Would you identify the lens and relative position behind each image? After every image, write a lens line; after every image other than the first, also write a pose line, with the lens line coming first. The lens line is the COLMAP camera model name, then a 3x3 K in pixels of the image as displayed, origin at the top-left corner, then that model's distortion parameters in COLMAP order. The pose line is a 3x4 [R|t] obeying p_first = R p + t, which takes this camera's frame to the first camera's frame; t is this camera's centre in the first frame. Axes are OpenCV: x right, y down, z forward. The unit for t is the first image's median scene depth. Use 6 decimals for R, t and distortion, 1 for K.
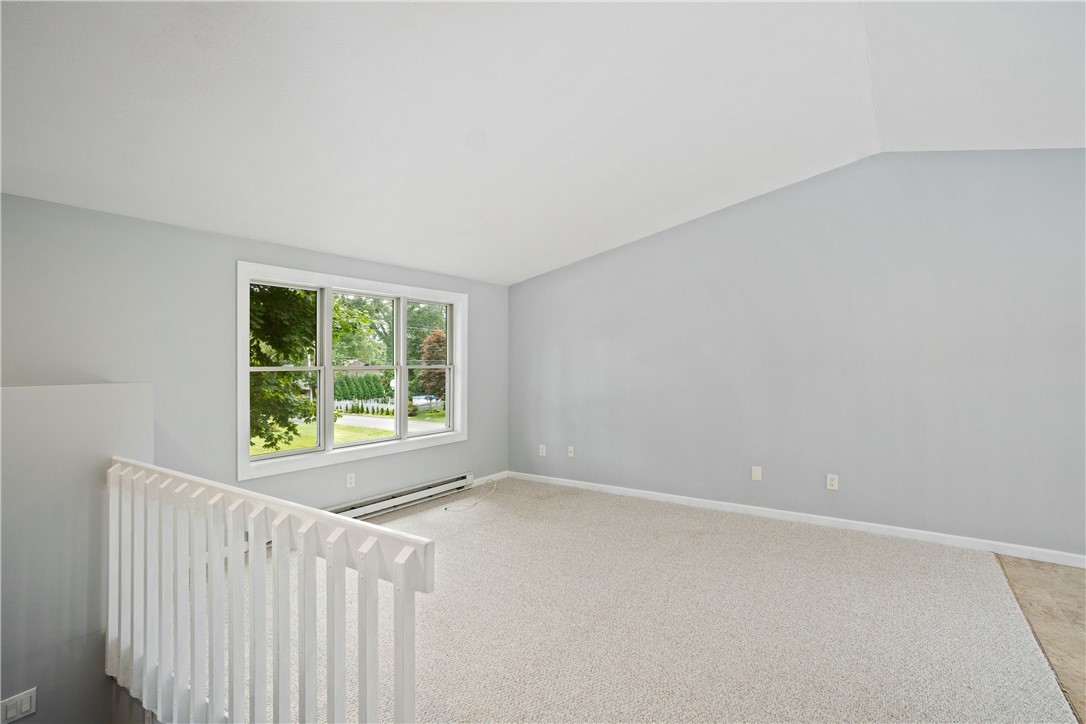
lens RADIAL K [[537.8, 0, 536.9], [0, 537.8, 361.2], [0, 0, 1]] dist [0.001406, 0.000407]
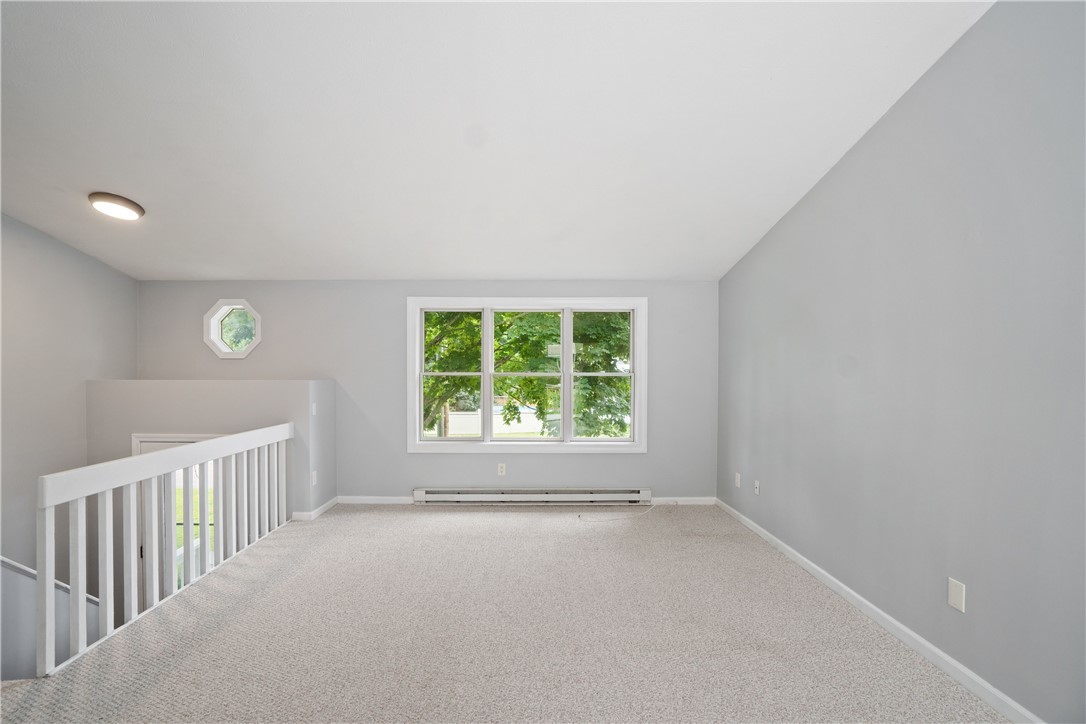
lens RADIAL K [[493.1, 0, 525.9], [0, 493.1, 372.2], [0, 0, 1]] dist [-0.020420, 0.000284]
pose [[0.570899, 0.009011, -0.820971, 0.513092], [-0.002449, 0.999954, 0.009273, -0.001563], [0.821016, -0.003284, 0.570895, 0.385115]]
